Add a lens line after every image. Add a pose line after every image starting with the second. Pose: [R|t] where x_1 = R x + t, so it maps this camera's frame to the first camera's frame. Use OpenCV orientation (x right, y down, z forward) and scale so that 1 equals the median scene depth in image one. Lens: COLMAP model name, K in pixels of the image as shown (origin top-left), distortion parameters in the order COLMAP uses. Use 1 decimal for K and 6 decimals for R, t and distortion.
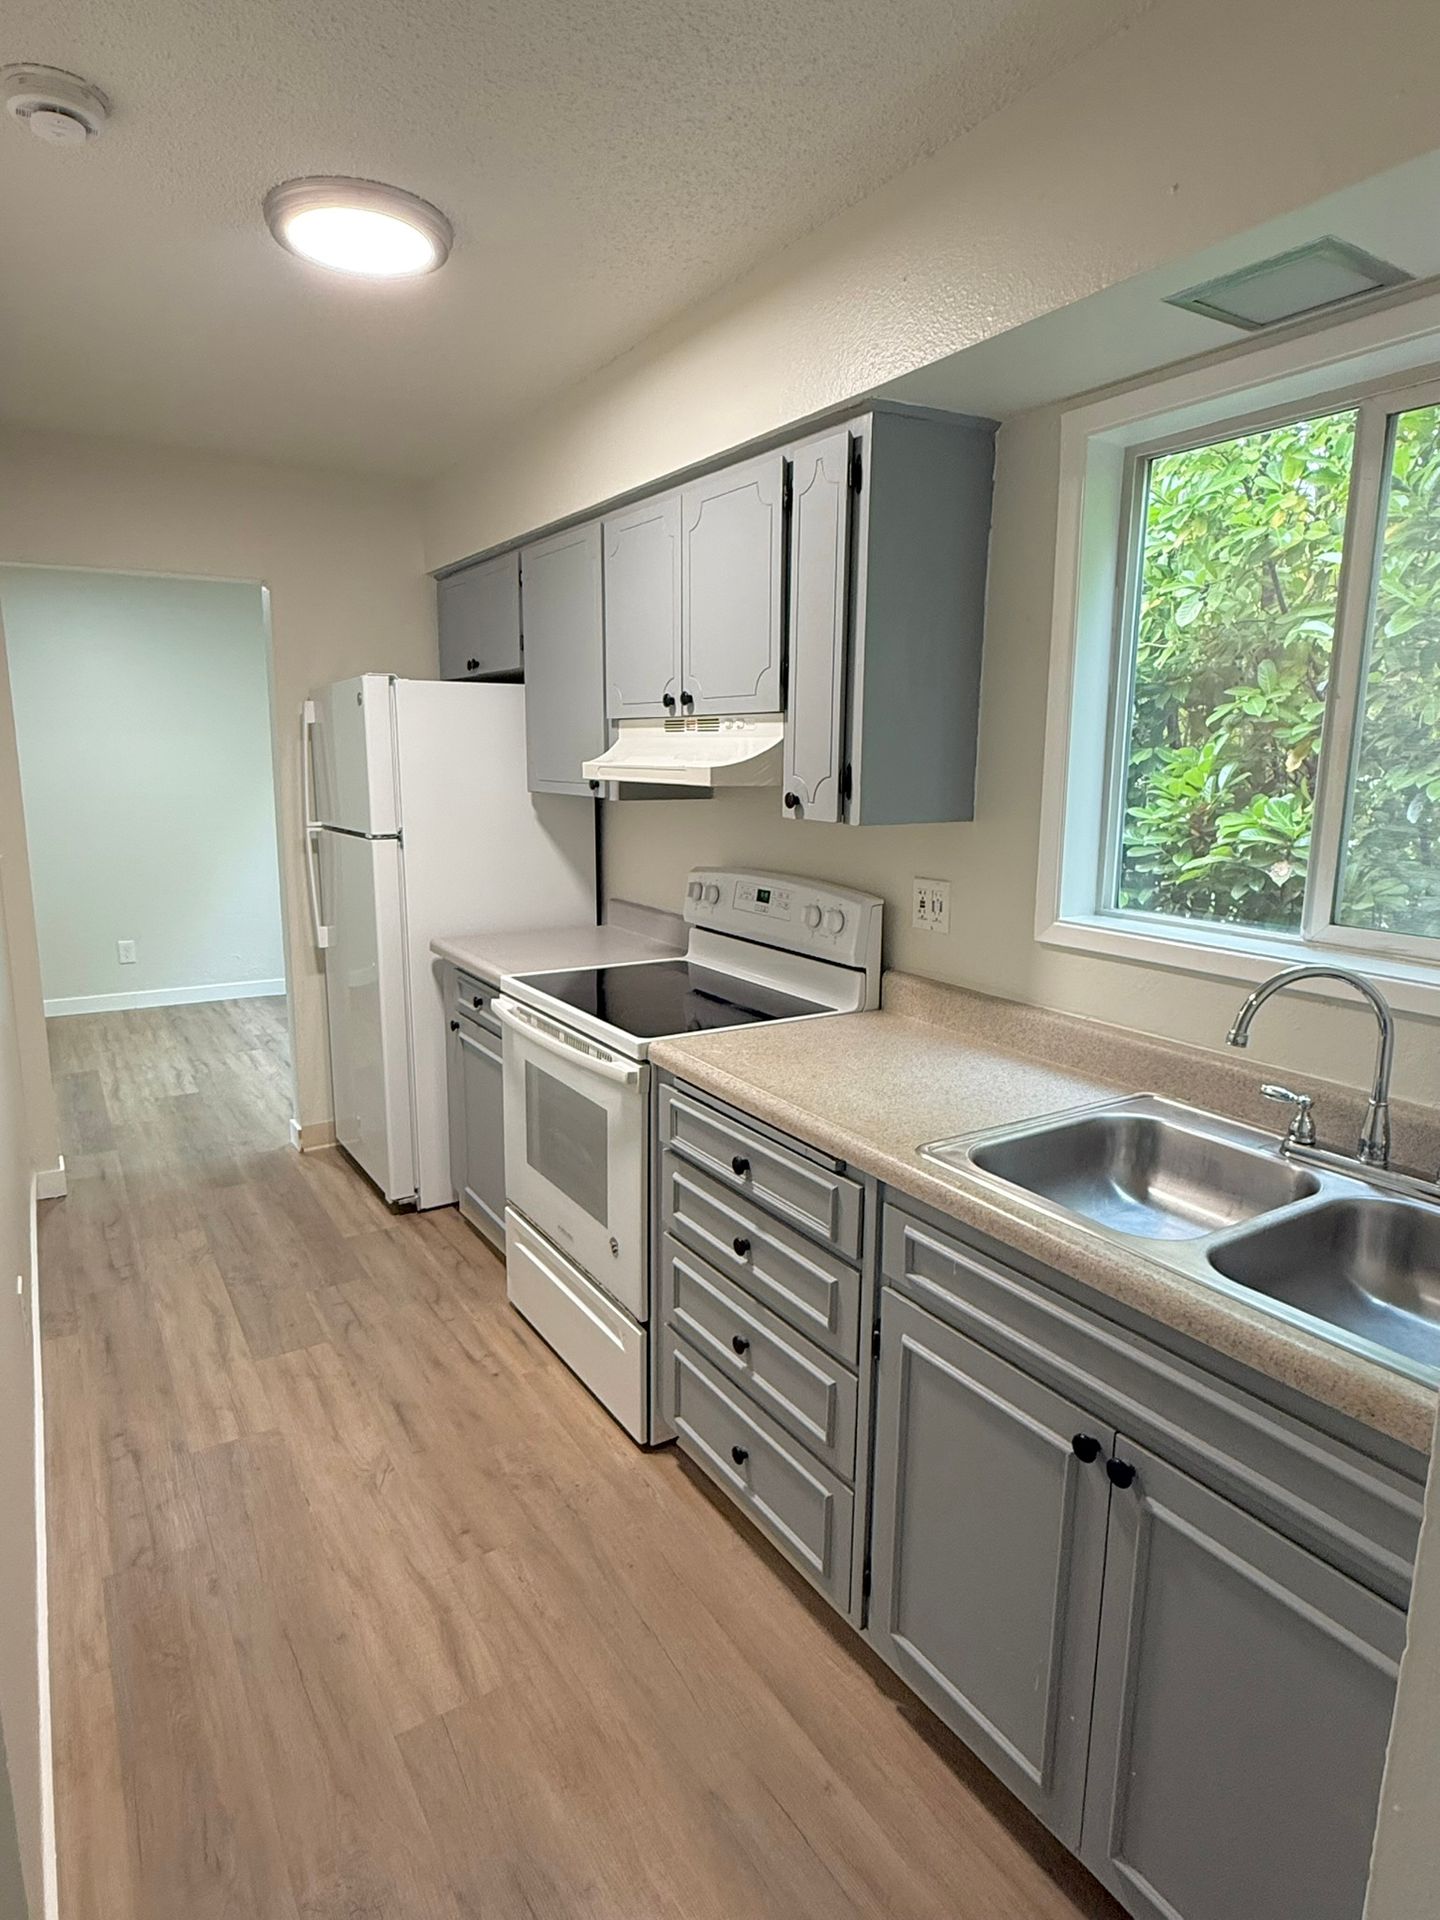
lens RADIAL K [[1083.5, 0, 724.2], [0, 1083.5, 954.1], [0, 0, 1]] dist [0.000132, 0.000163]
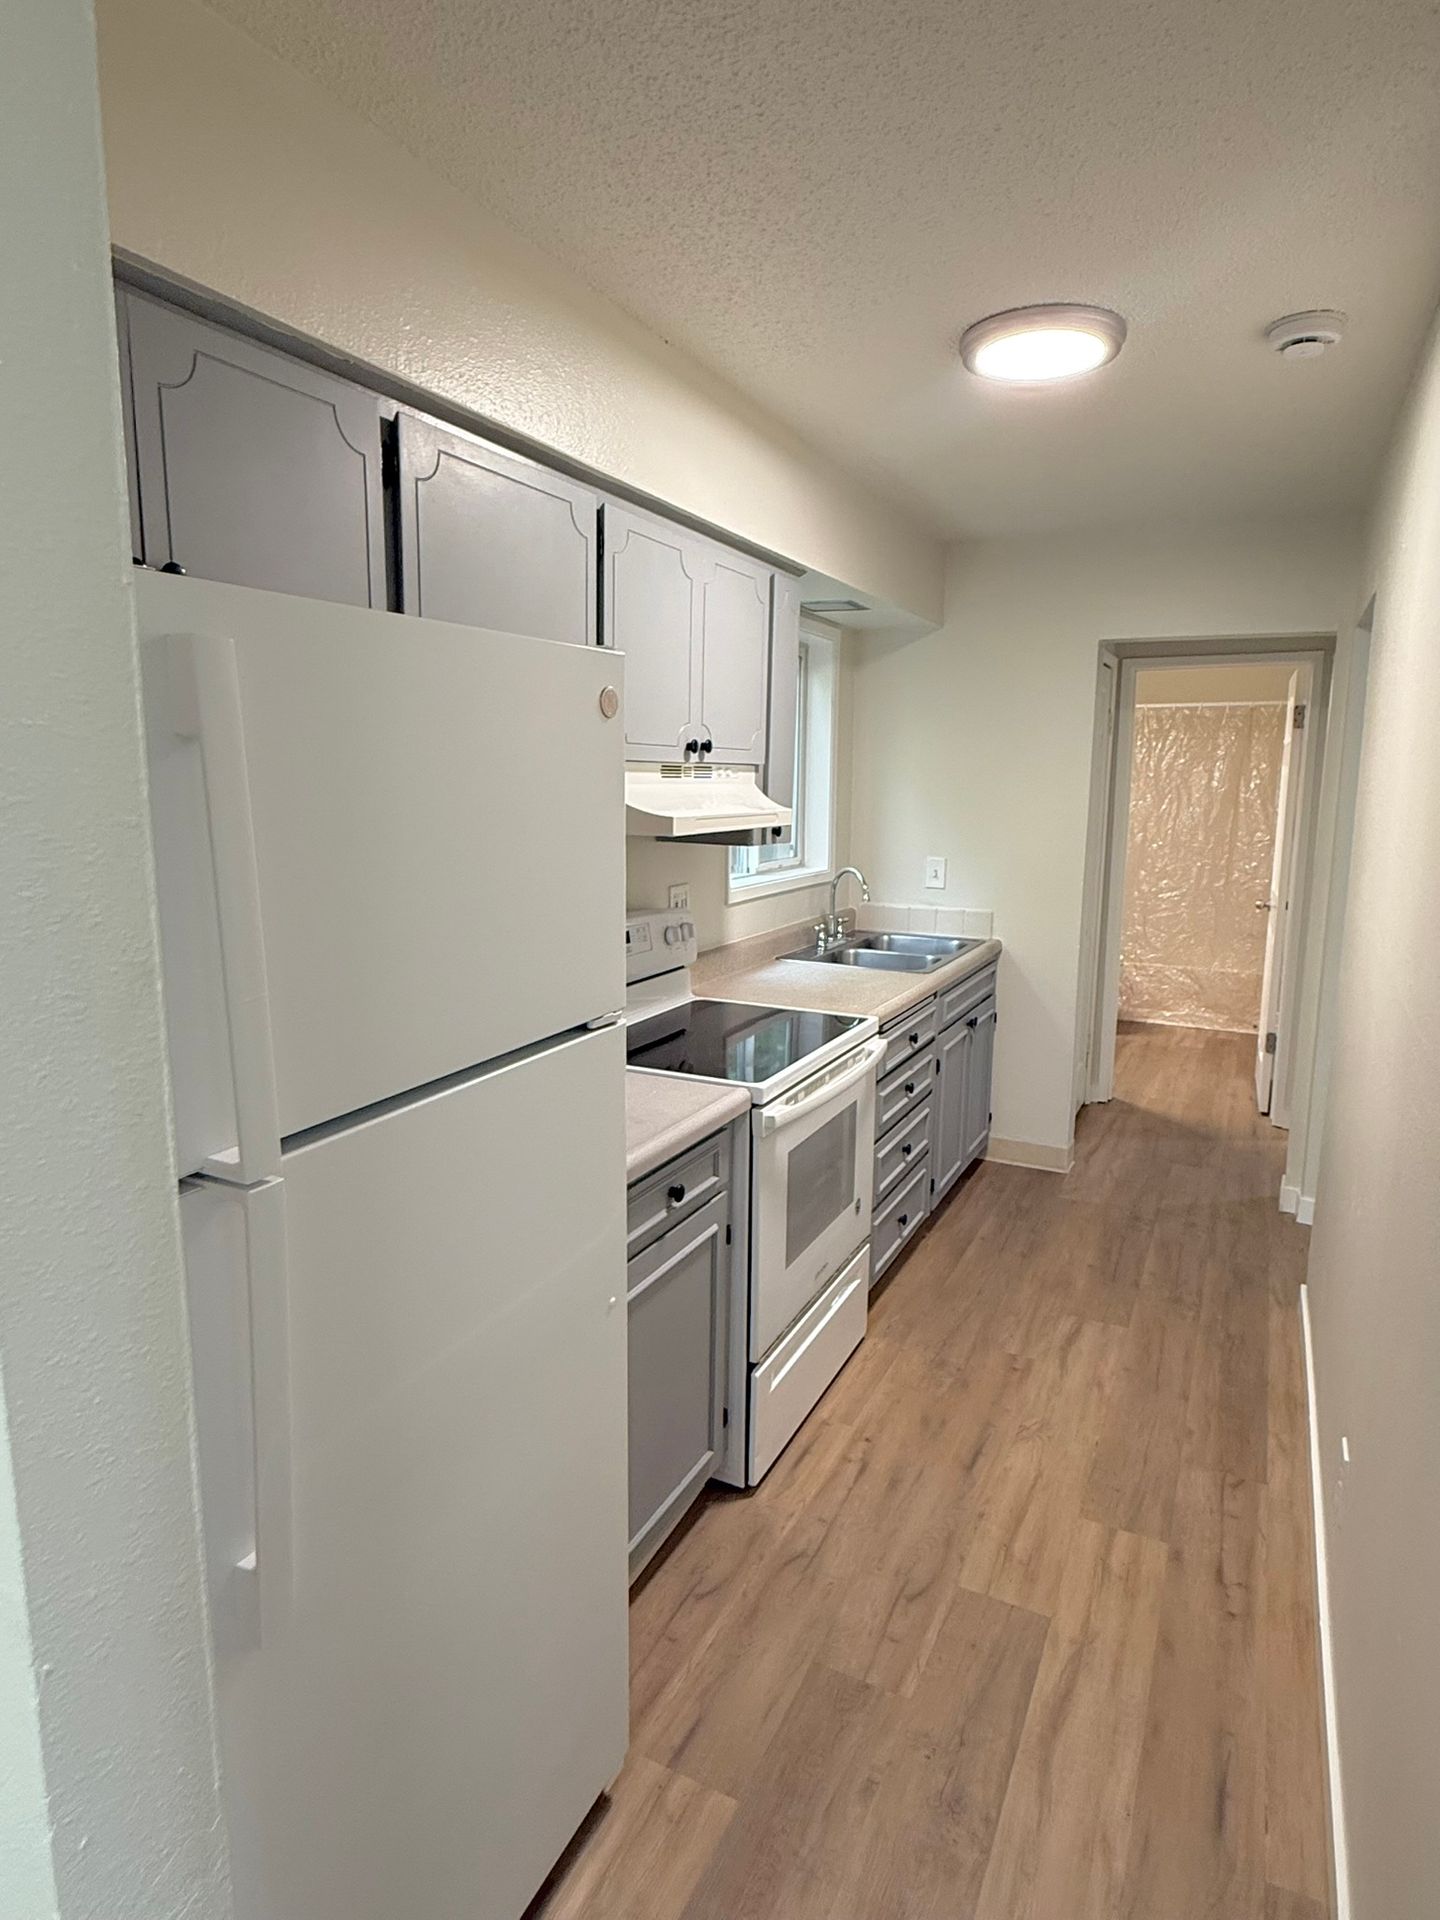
lens RADIAL K [[1083.5, 0, 718.5], [0, 1083.5, 956.0], [0, 0, 1]] dist [0.000132, 0.000163]
pose [[-0.511720, -0.158054, 0.844489, -0.992419], [0.136499, 0.955492, 0.261541, -0.333037], [-0.848240, 0.249107, -0.467370, 1.616335]]
